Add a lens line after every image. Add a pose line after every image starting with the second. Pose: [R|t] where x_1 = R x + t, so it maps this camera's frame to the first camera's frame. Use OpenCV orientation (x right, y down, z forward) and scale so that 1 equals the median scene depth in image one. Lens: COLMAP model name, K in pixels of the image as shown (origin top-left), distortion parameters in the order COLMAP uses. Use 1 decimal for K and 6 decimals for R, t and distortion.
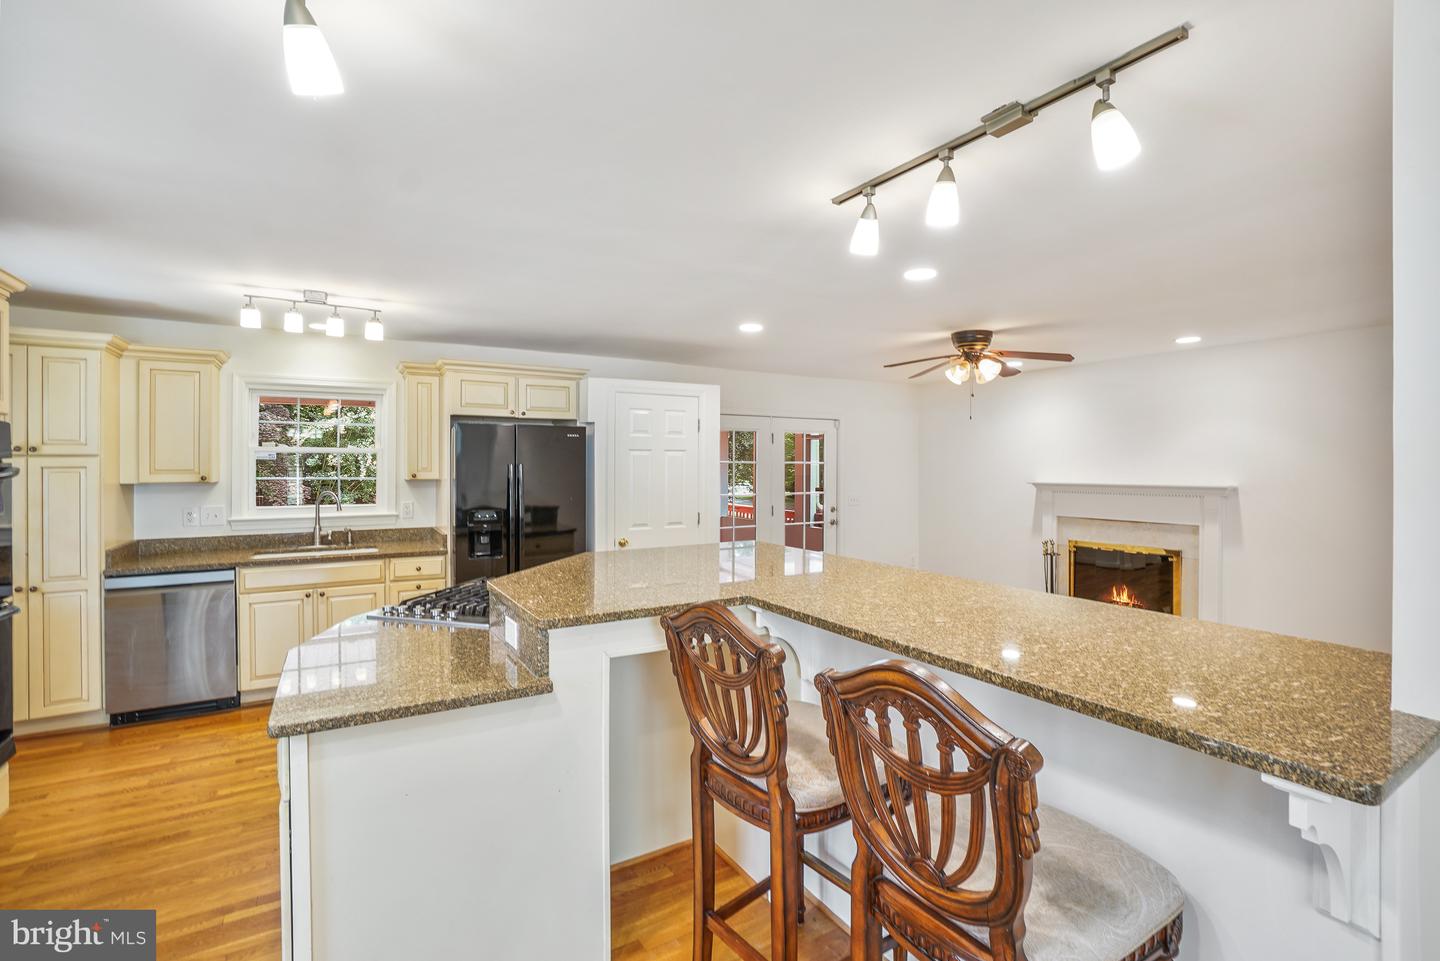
lens RADIAL K [[650.7, 0, 717.9], [0, 650.7, 488.5], [0, 0, 1]] dist [-0.057763, 0.021263]
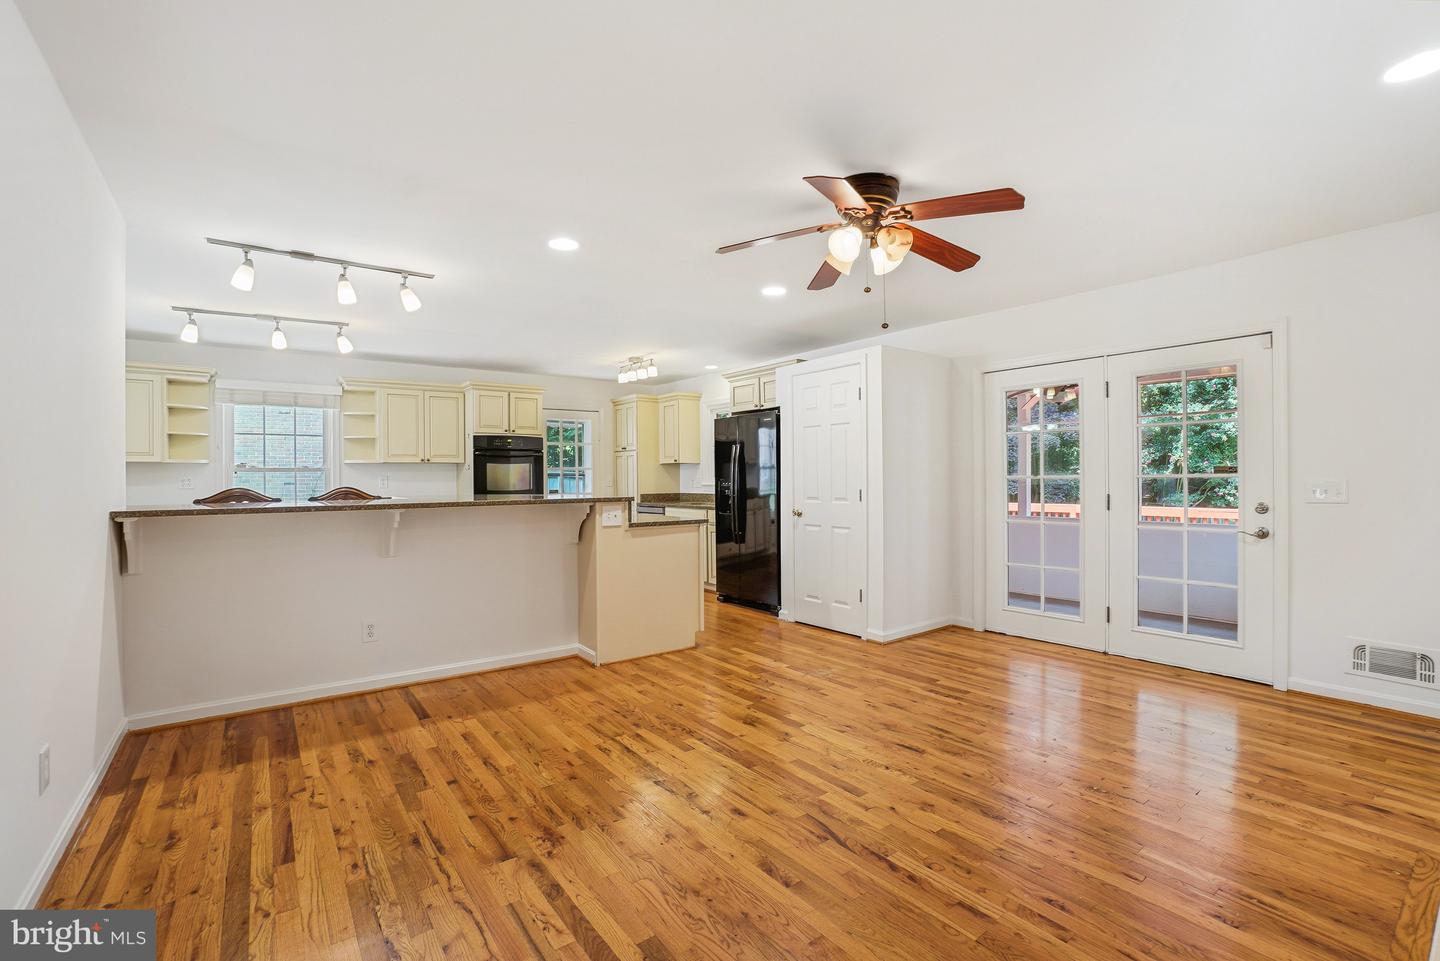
lens RADIAL K [[642.5, 0, 727.1], [0, 642.5, 490.4], [0, 0, 1]] dist [-0.056661, 0.021456]
pose [[0.107389, 0.015281, -0.994100, 0.885413], [-0.032293, 0.999408, 0.011874, 0.036295], [0.993692, 0.030828, 0.107819, 0.741455]]
